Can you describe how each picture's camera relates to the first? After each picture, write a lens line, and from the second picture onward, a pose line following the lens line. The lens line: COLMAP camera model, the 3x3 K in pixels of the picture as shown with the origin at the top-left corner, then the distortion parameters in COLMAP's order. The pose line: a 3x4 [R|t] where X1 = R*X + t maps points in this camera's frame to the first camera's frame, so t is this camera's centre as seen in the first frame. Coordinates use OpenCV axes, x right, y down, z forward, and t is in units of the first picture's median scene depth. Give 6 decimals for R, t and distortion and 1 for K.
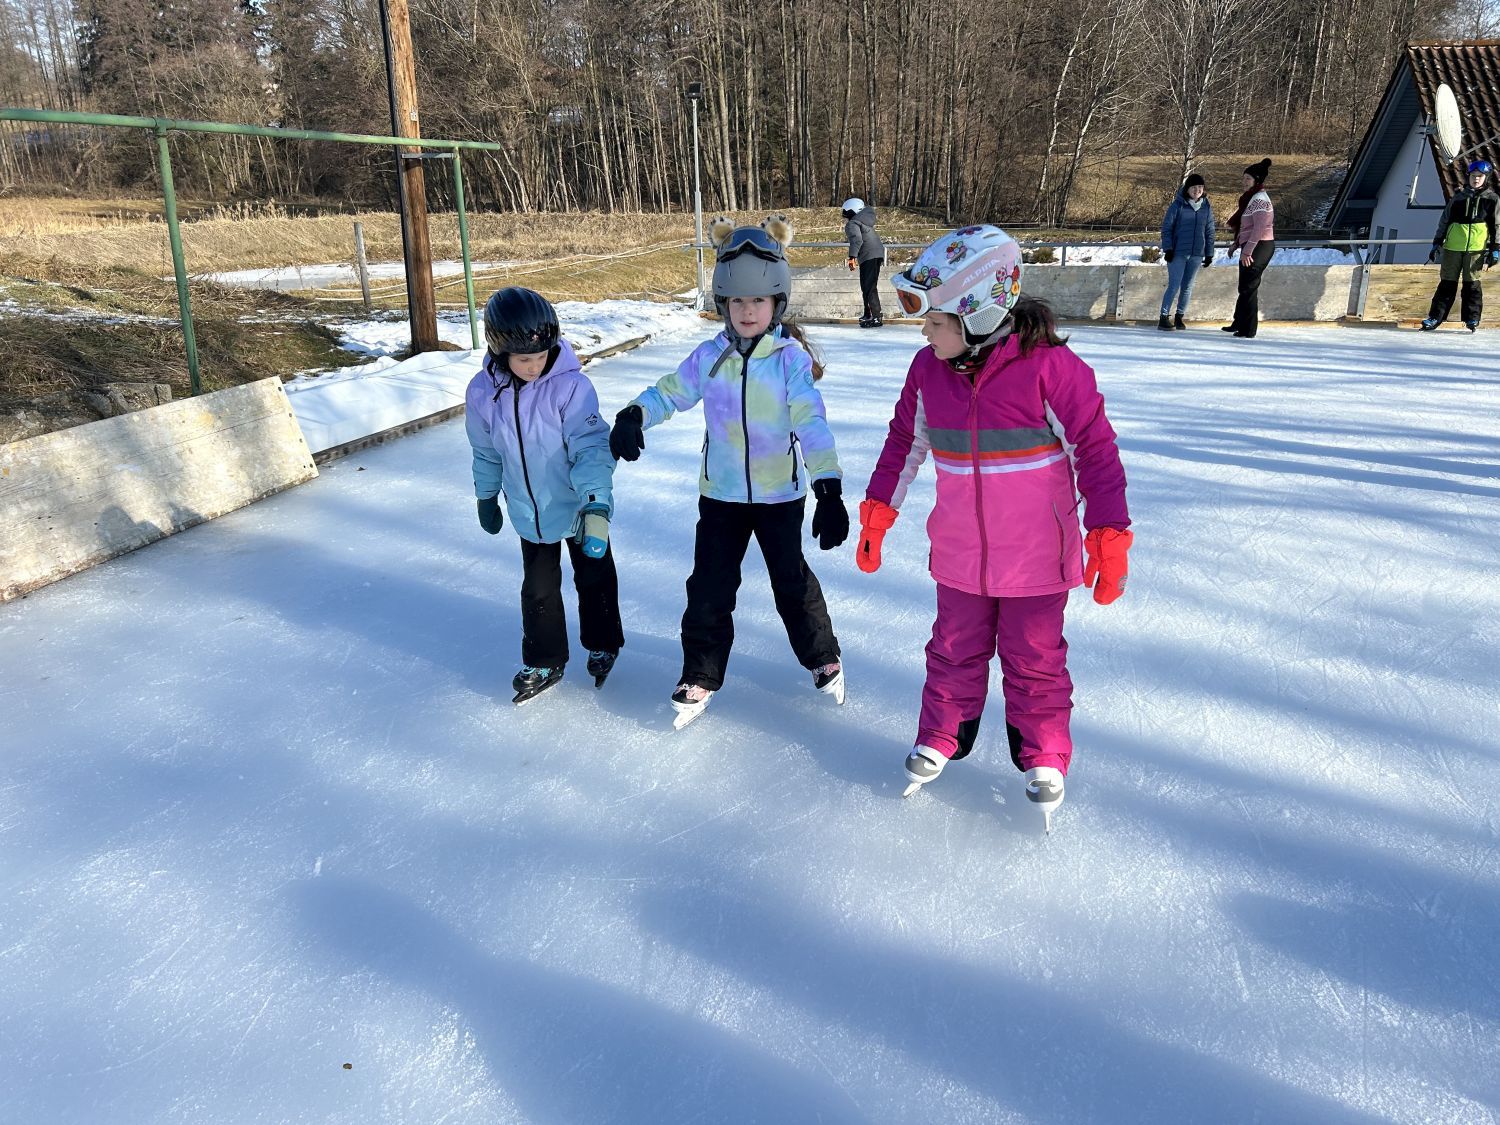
lens RADIAL K [[1123.9, 0, 750.0], [0, 1123.9, 562.5], [0, 0, 1]] dist [0.065765, -0.067860]
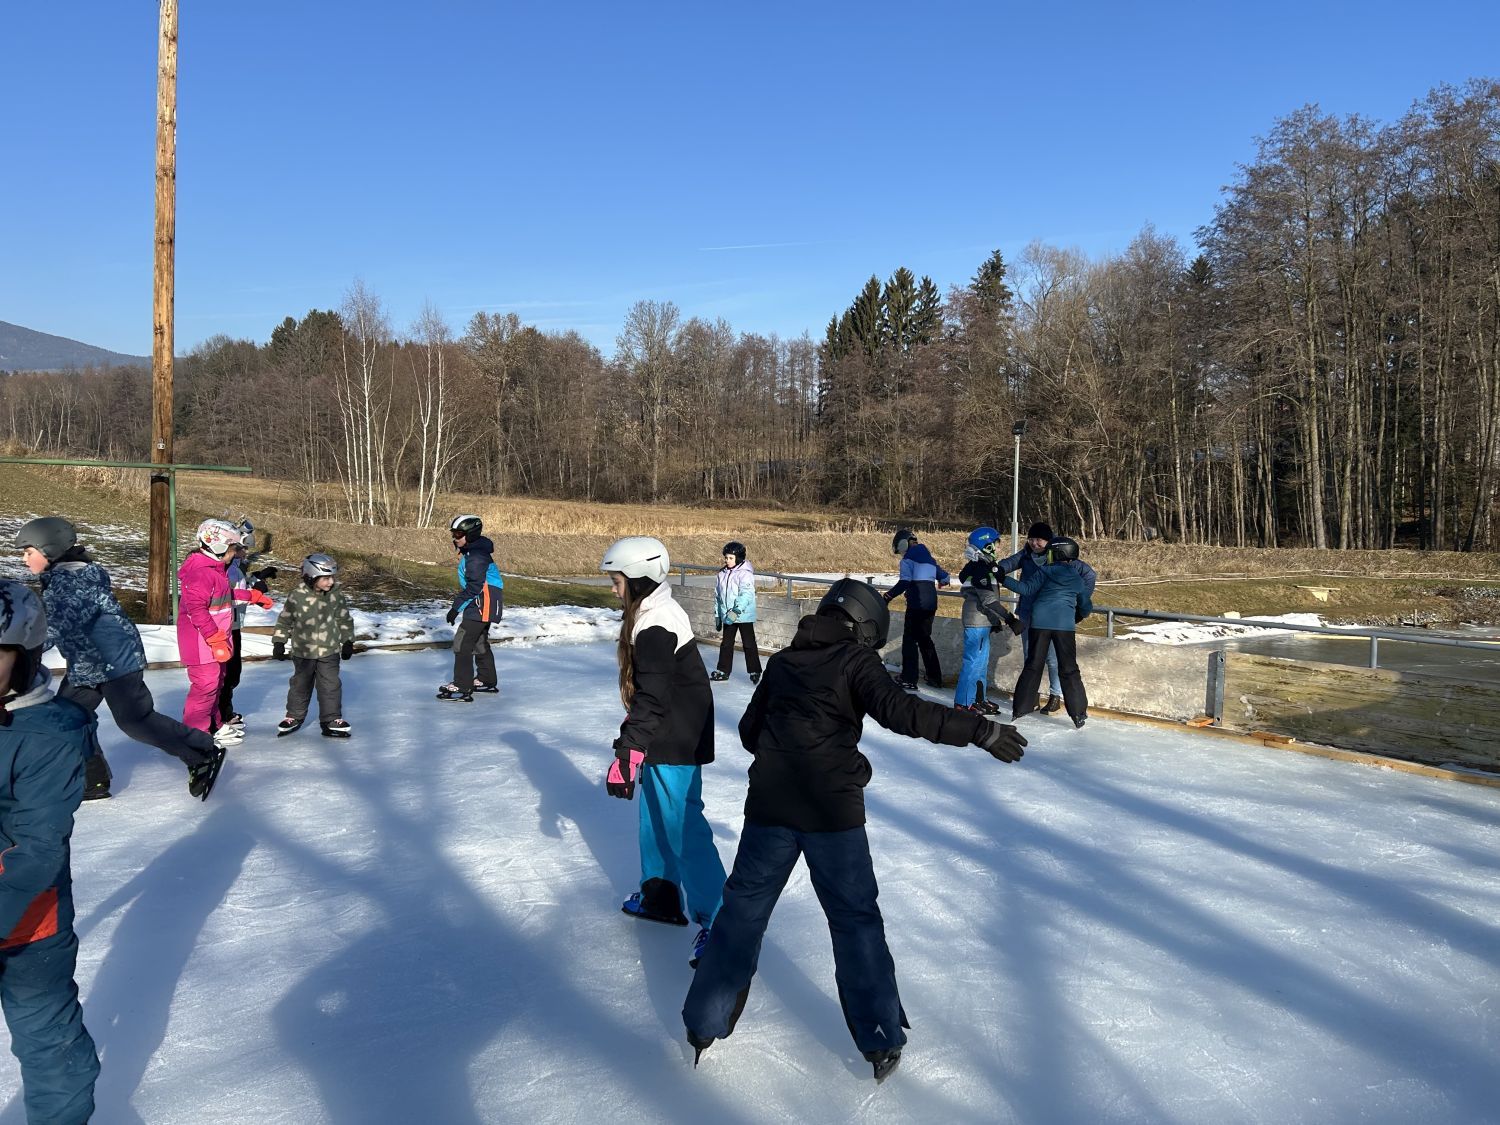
lens RADIAL K [[1124.6, 0, 765.8], [0, 1124.6, 553.0], [0, 0, 1]] dist [0.073348, -0.089129]
pose [[0.821308, 0.062050, -0.567100, 0.135671], [-0.218477, 0.952493, -0.212193, -0.020637], [0.526992, 0.298174, 0.795847, 0.053076]]
